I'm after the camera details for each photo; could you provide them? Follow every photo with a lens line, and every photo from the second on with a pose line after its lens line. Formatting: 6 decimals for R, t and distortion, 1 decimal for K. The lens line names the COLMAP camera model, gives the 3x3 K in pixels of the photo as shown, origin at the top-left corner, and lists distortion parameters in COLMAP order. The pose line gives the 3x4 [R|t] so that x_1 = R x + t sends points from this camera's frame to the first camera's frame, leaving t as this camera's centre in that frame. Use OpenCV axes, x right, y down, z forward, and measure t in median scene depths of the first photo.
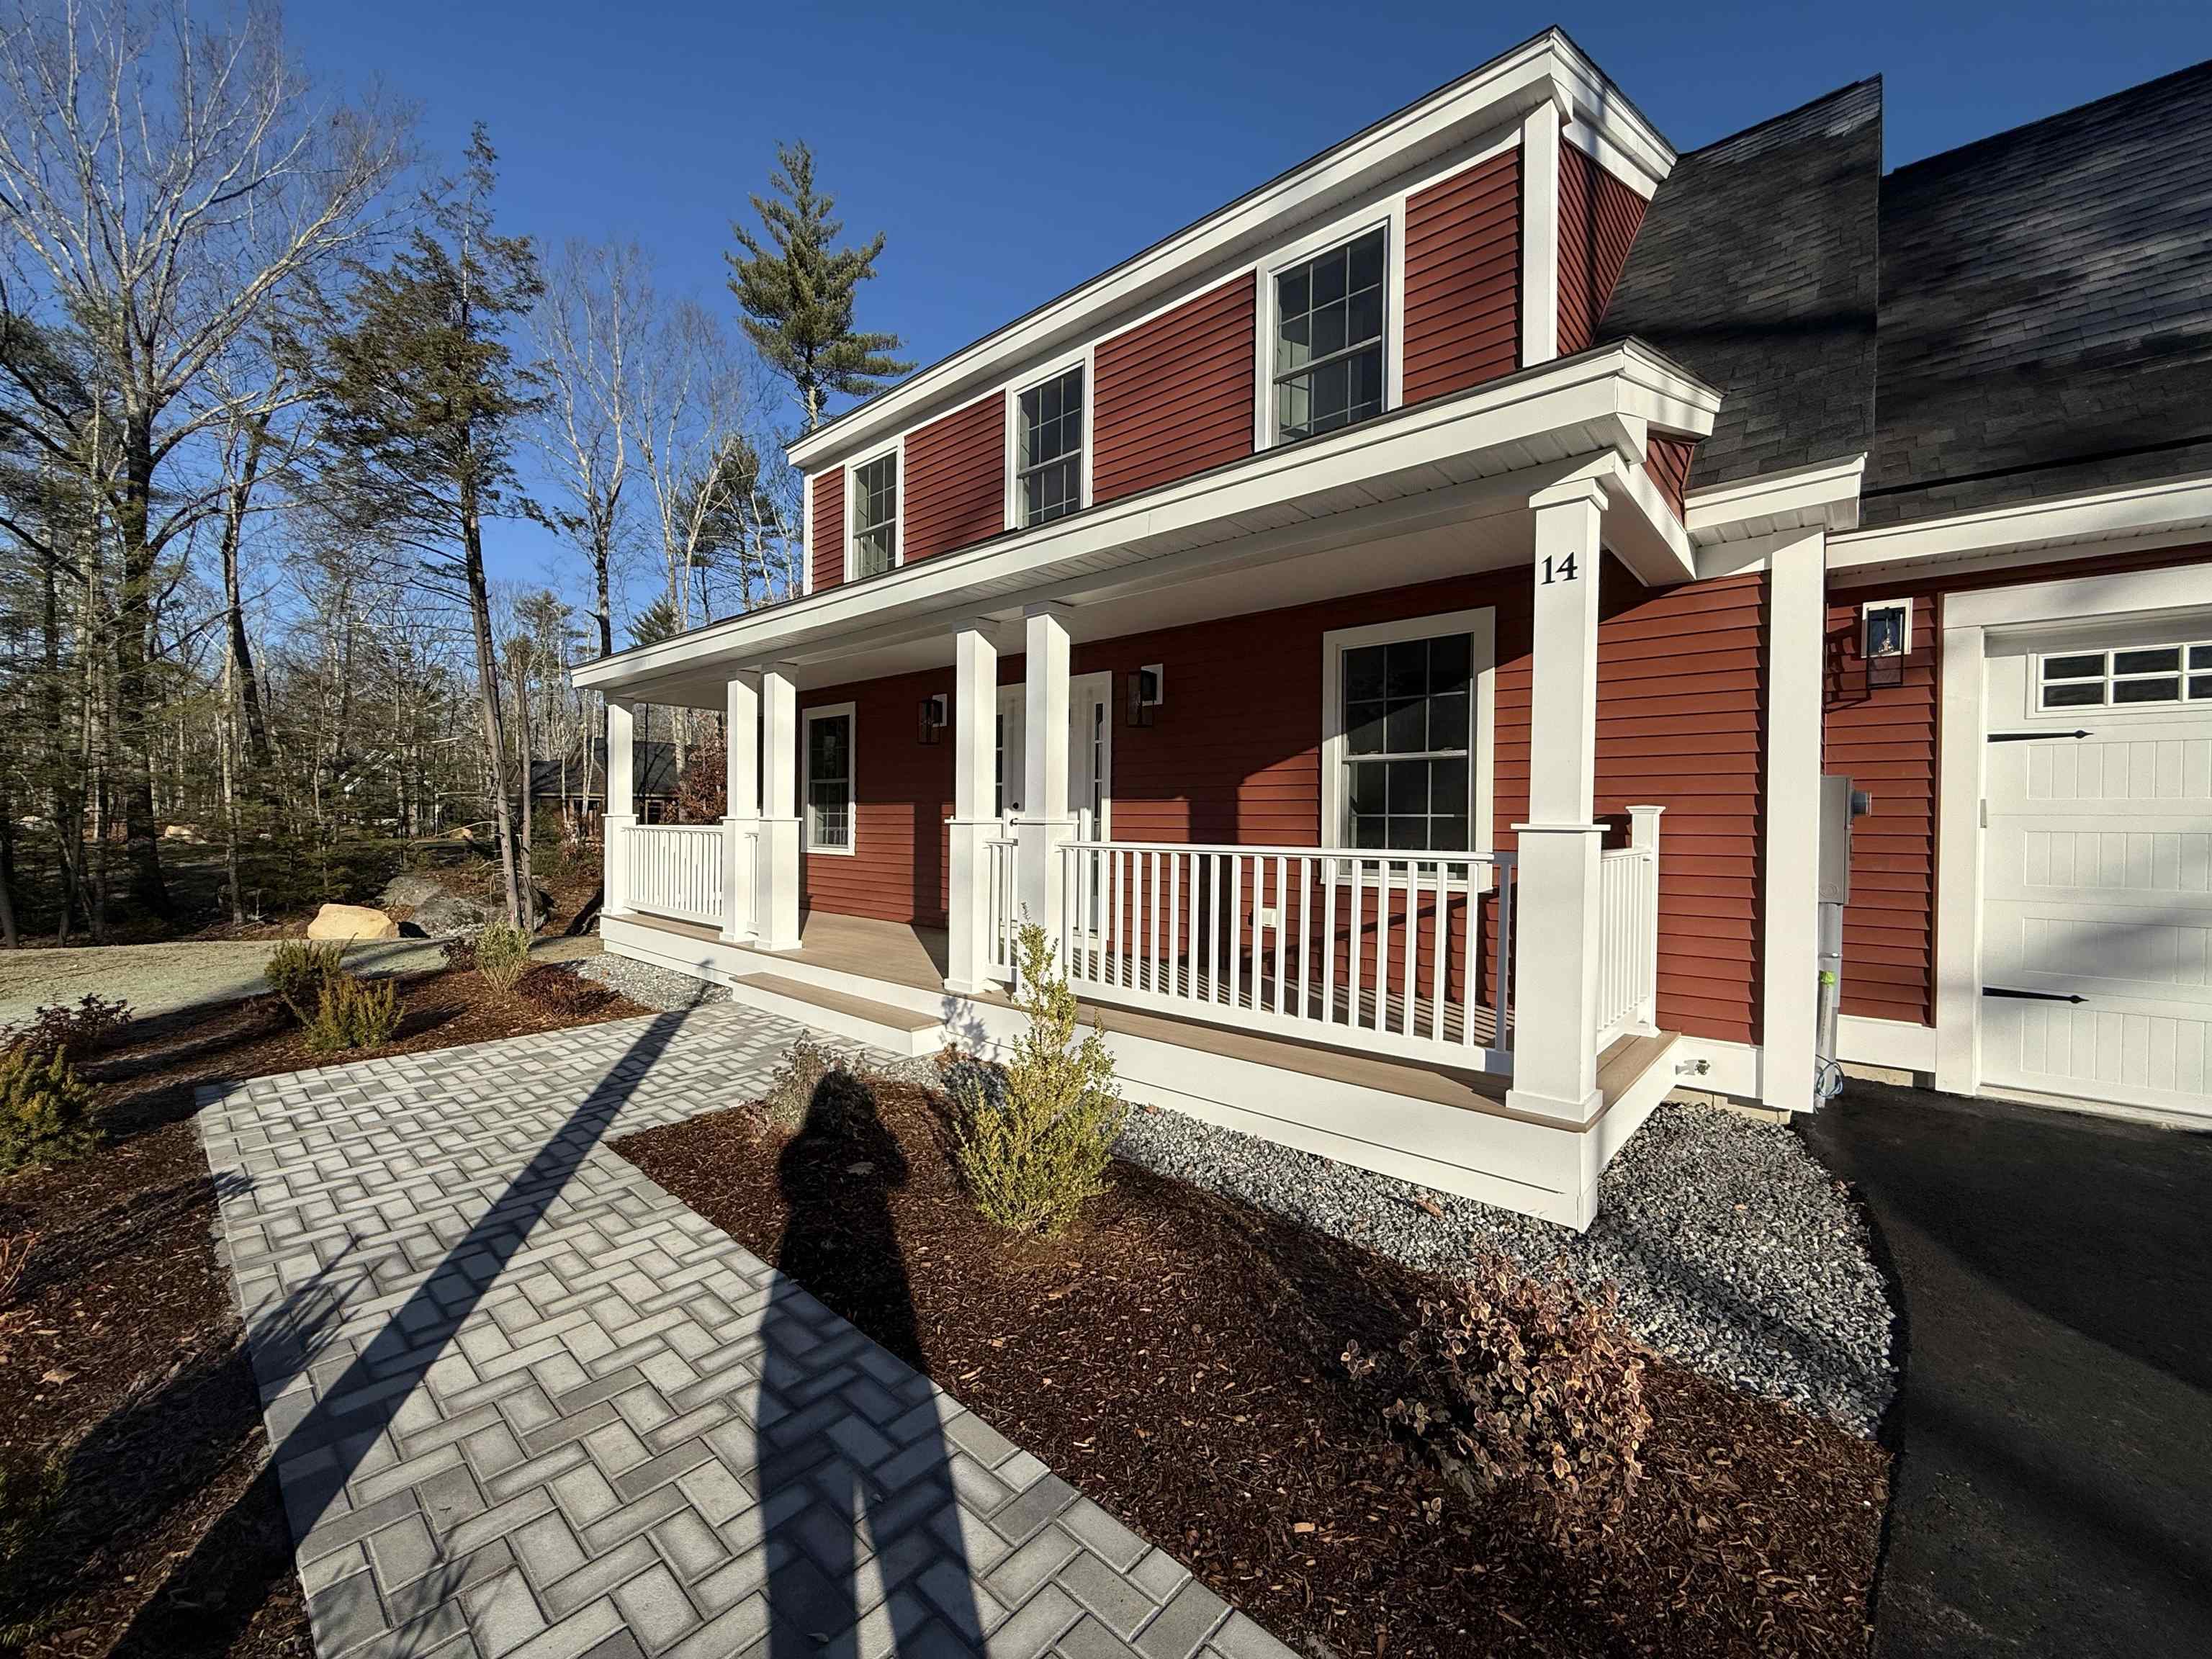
lens RADIAL K [[880.0, 0, 1112.3], [0, 880.0, 830.7], [0, 0, 1]] dist [-0.000433, -0.000336]
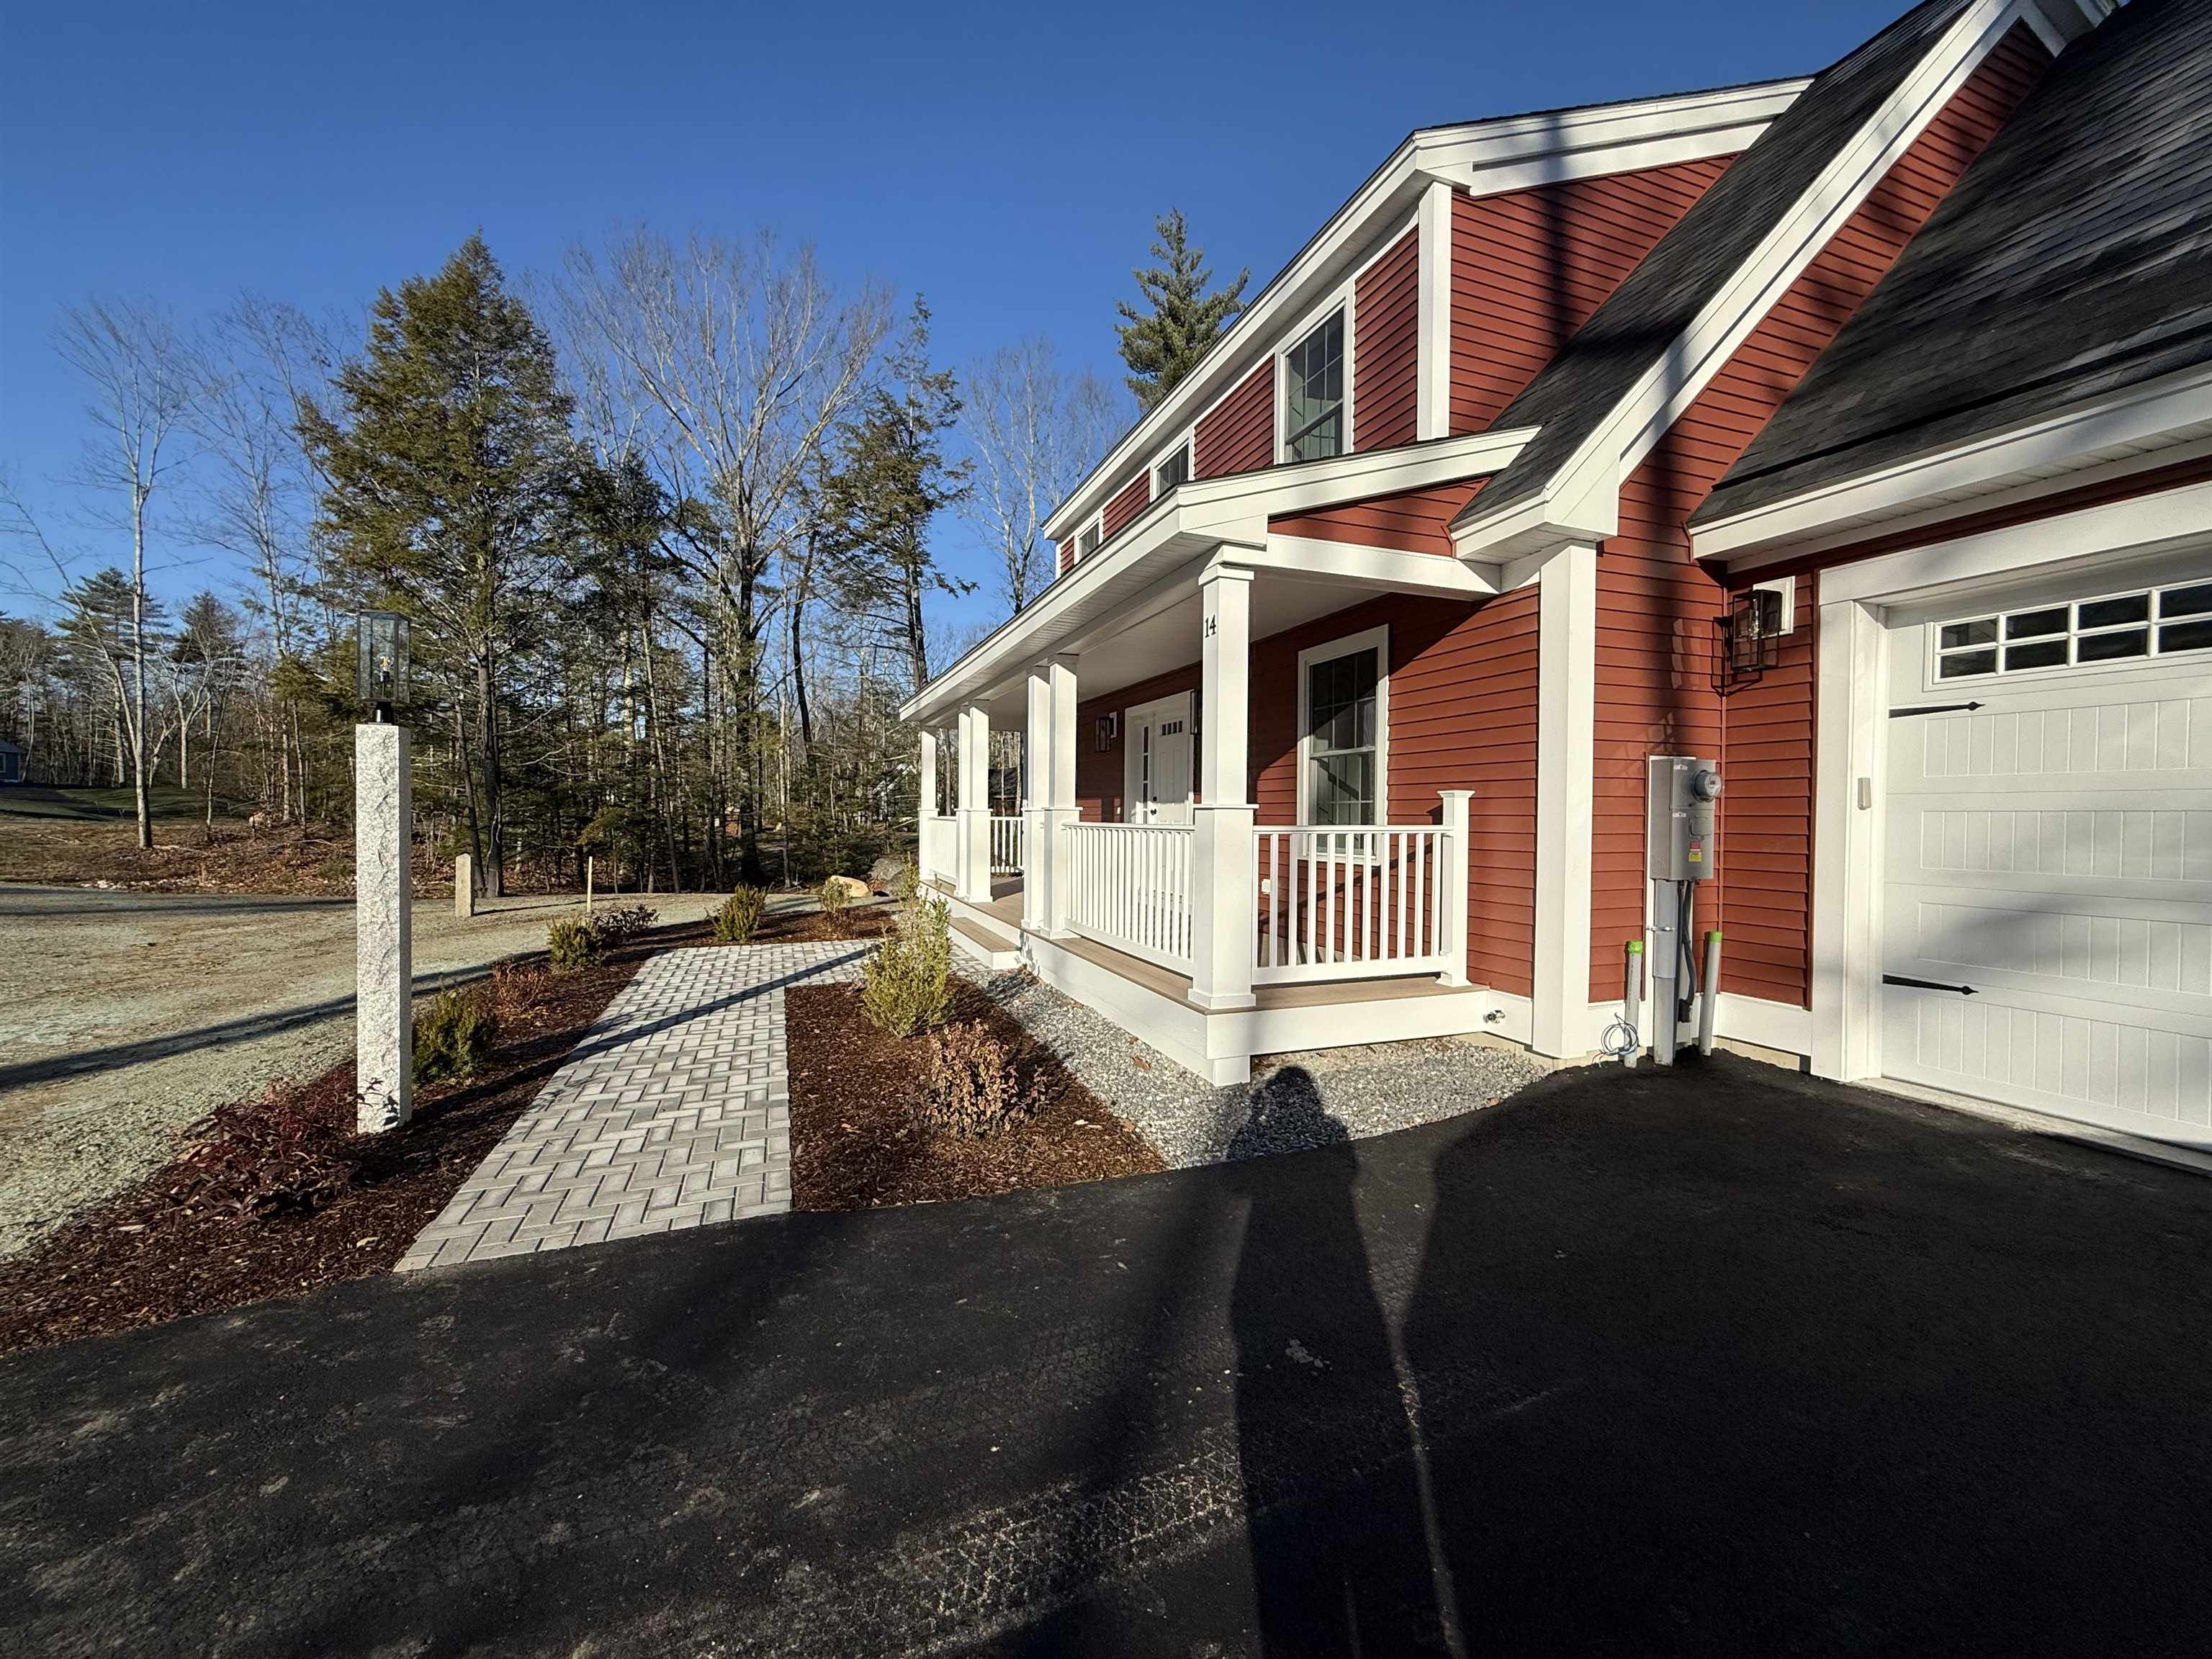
lens RADIAL K [[880.0, 0, 1101.1], [0, 880.0, 827.0], [0, 0, 1]] dist [-0.000433, -0.000336]
pose [[0.885305, 0.003048, -0.465002, 0.636739], [-0.003846, 0.999992, -0.000767, 0.020511], [0.464996, 0.002467, 0.885309, -0.224666]]
